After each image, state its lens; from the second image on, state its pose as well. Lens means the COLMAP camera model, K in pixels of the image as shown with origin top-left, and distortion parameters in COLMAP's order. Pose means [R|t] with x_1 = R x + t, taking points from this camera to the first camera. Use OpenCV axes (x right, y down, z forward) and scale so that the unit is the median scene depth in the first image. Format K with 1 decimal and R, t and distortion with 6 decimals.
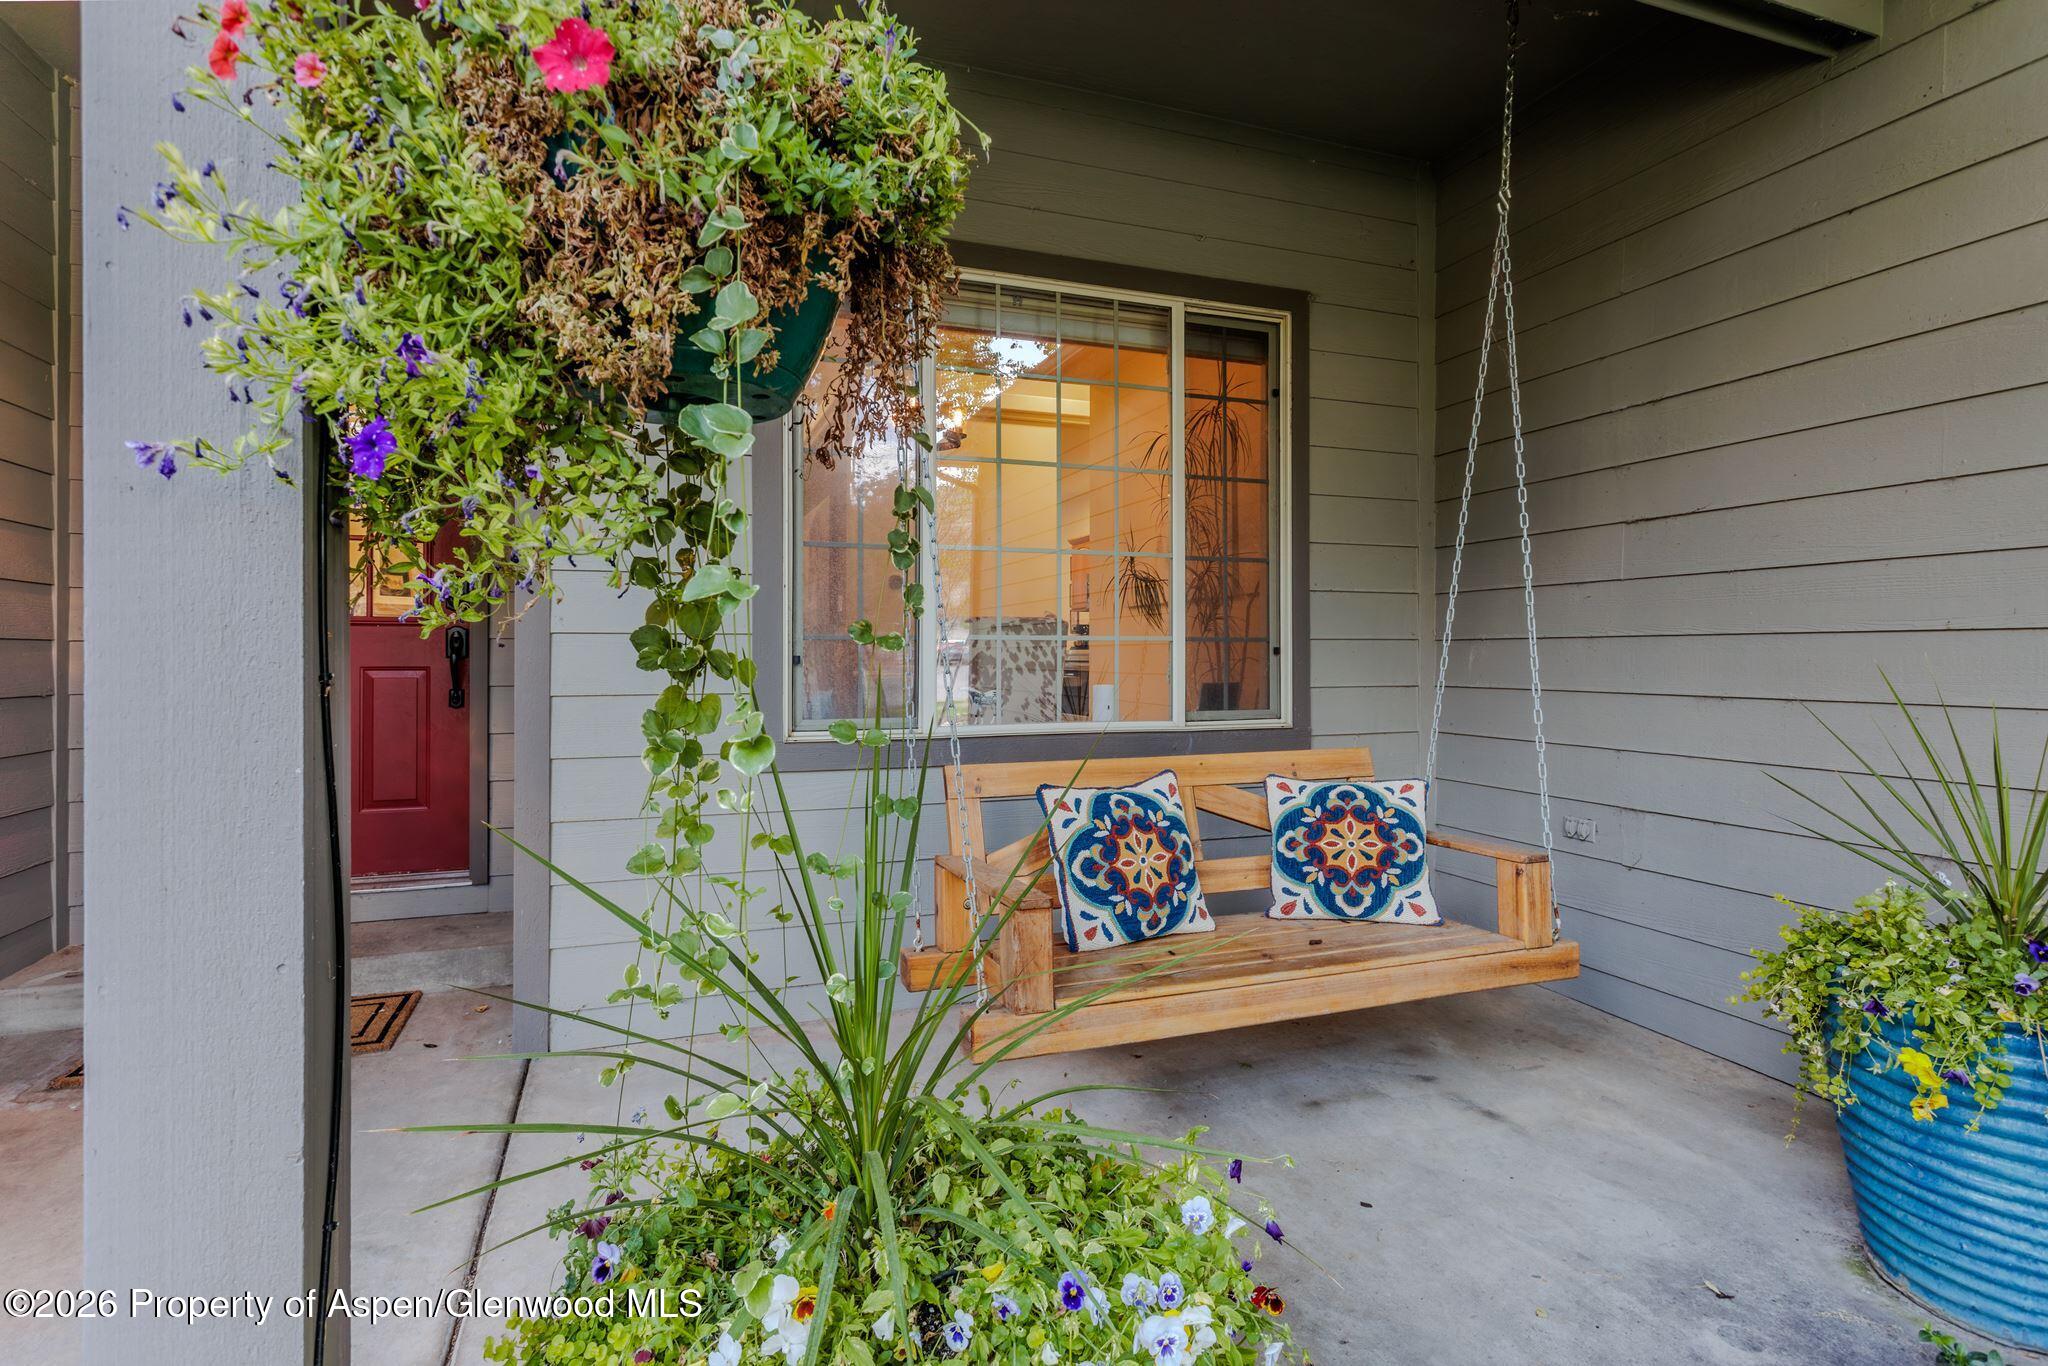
lens RADIAL K [[1002.0, 0, 1021.2], [0, 1002.0, 670.6], [0, 0, 1]] dist [0.000507, -0.000041]
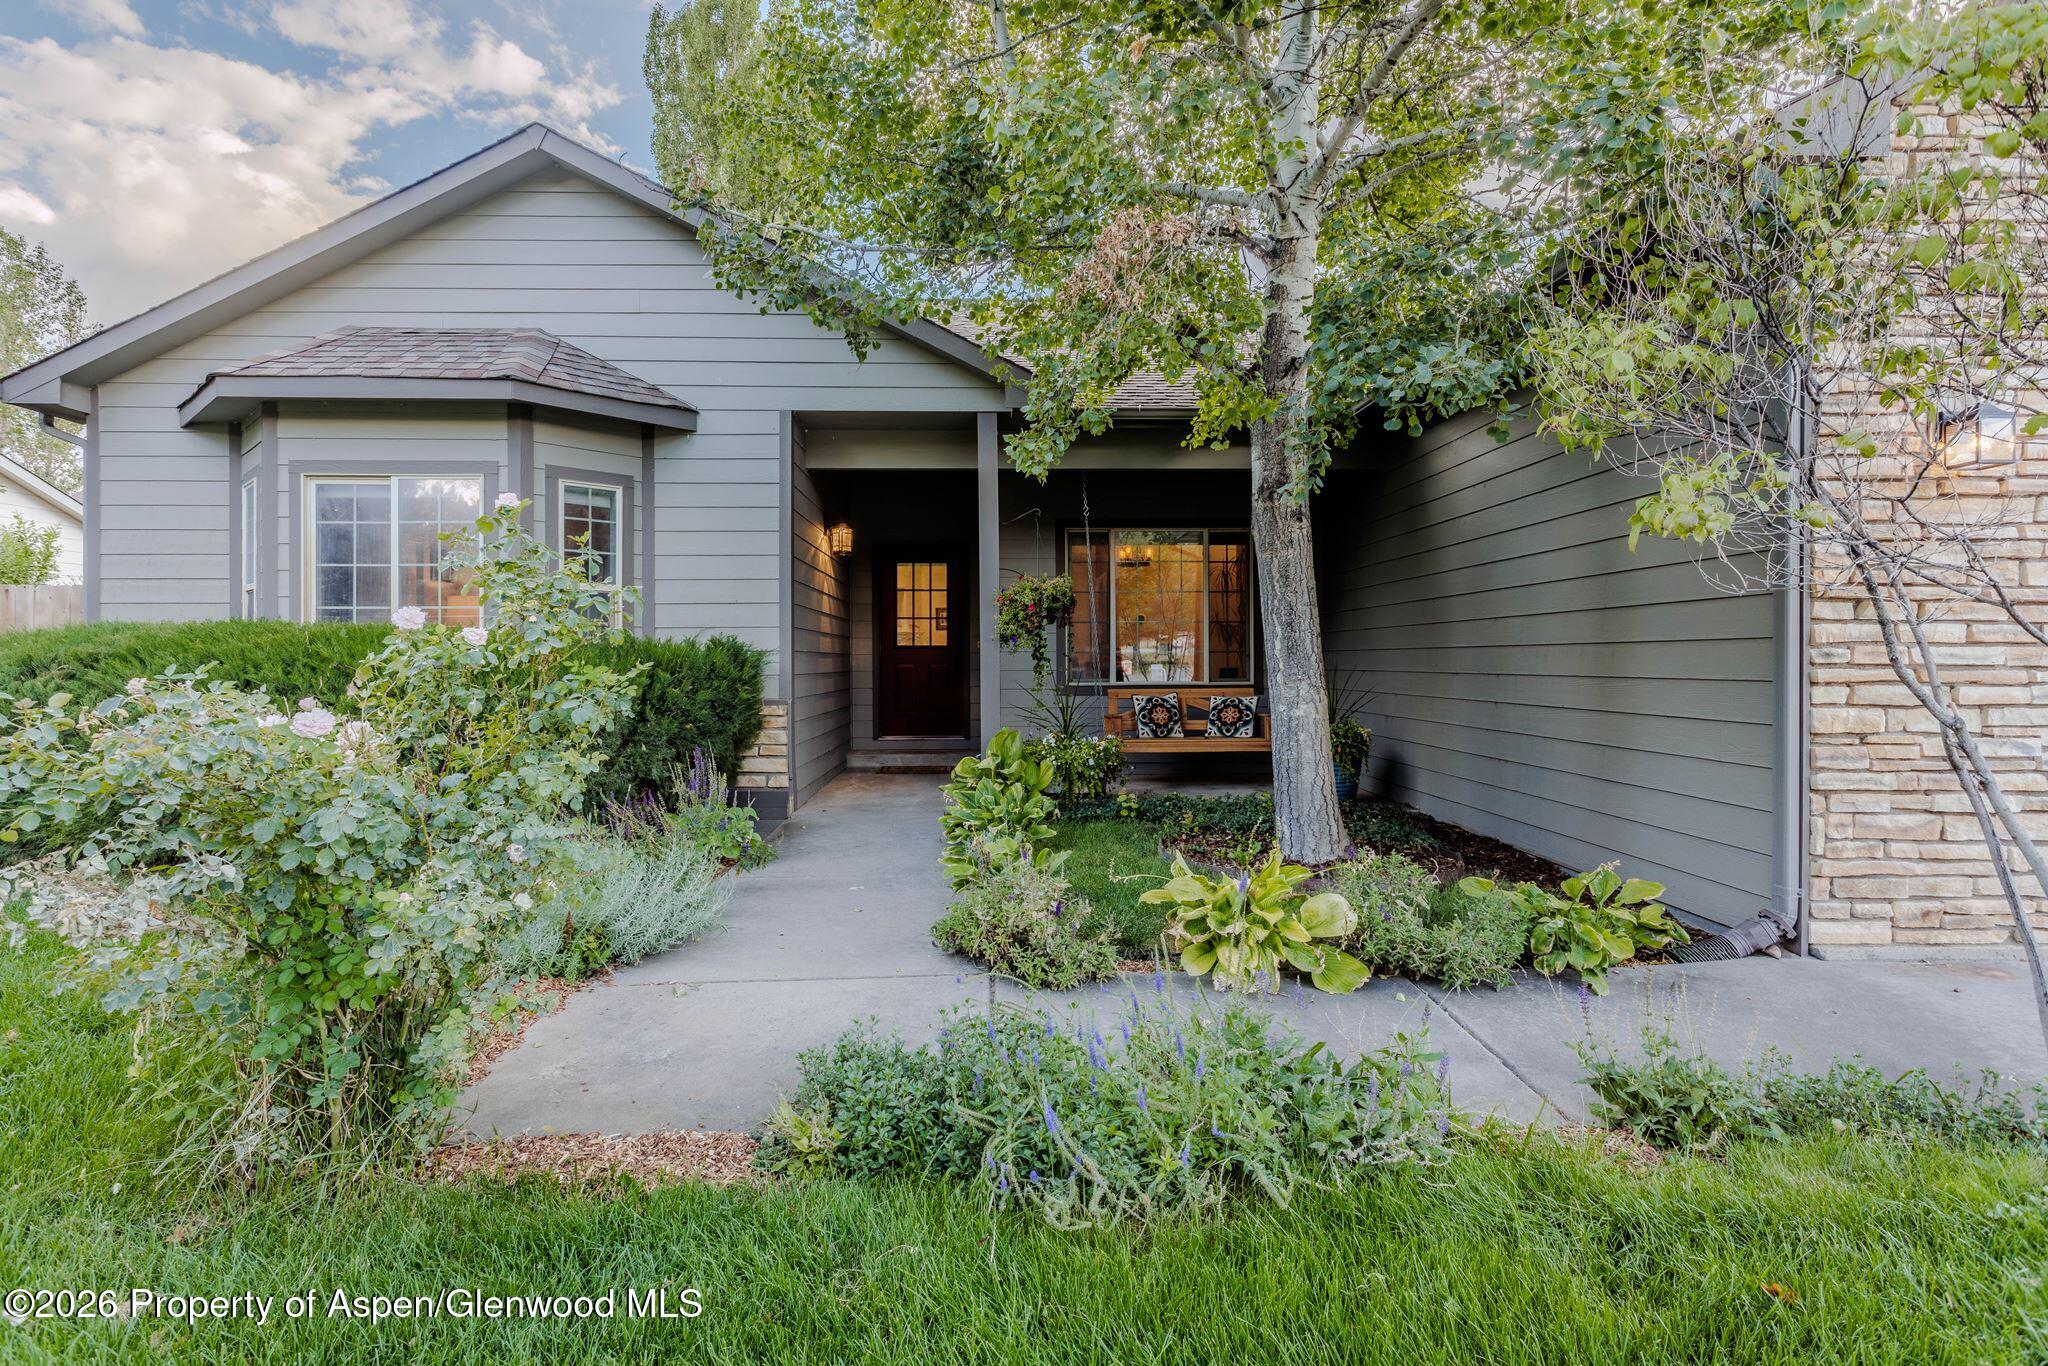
lens RADIAL K [[1002.0, 0, 1019.8], [0, 1002.0, 676.0], [0, 0, 1]] dist [0.000507, -0.000041]
pose [[0.944365, 0.001699, -0.328896, 0.773253], [-0.000616, 0.999994, 0.003398, 0.035827], [0.328900, -0.003006, 0.944360, -2.375437]]
